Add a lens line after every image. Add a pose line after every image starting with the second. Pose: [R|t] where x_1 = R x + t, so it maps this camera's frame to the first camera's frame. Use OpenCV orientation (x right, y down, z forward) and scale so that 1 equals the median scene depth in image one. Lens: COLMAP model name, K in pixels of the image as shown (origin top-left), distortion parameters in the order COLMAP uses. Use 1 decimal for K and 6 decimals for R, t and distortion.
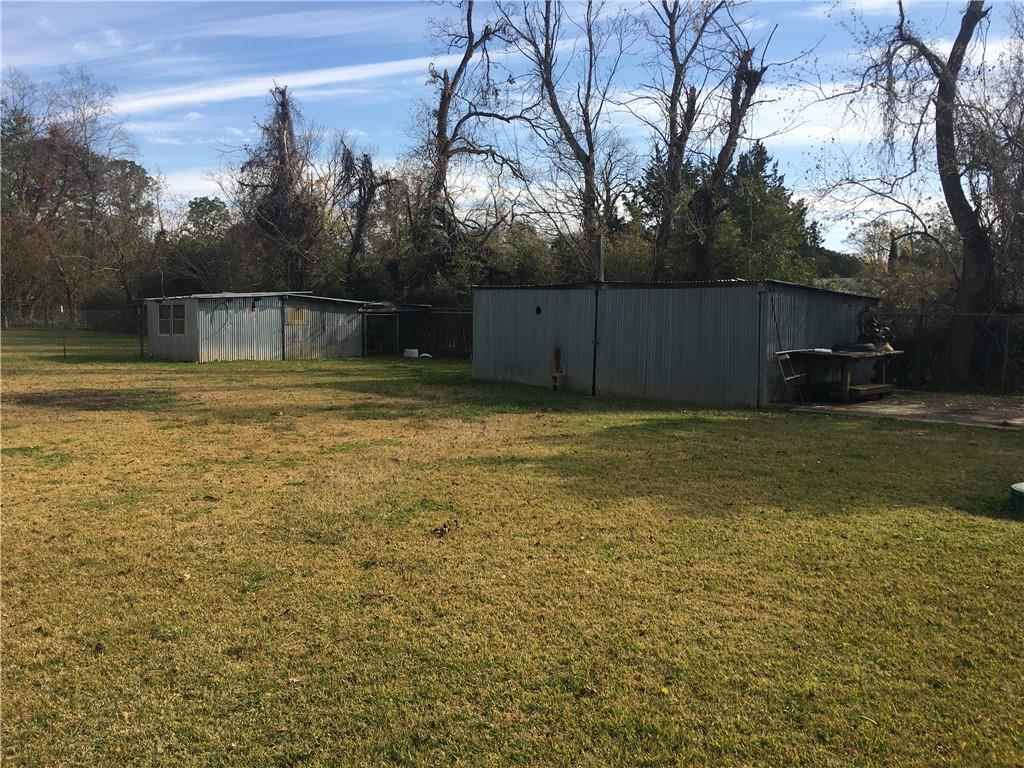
lens RADIAL K [[870.1, 0, 511.3], [0, 870.1, 378.1], [0, 0, 1]] dist [0.071135, -0.086273]
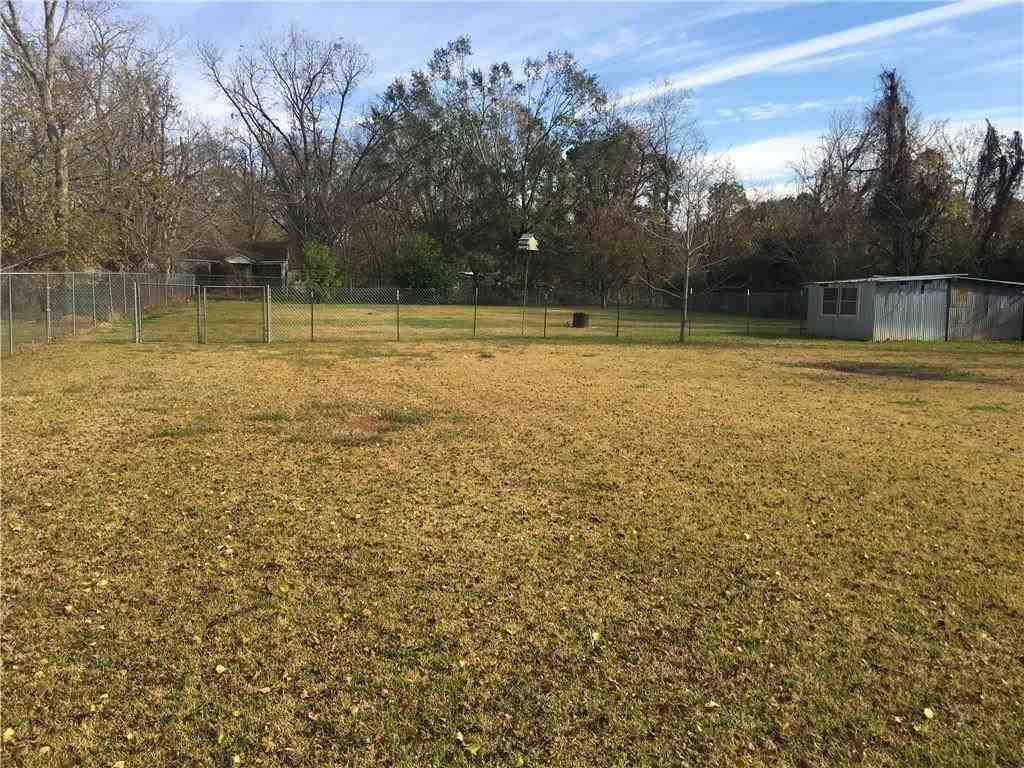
lens RADIAL K [[870.1, 0, 509.3], [0, 870.1, 390.9], [0, 0, 1]] dist [0.071135, -0.086273]
pose [[0.859545, 0.061433, -0.507355, -0.169425], [-0.042593, 0.997906, 0.048672, 0.008602], [0.509283, -0.020226, 0.860361, -0.147751]]
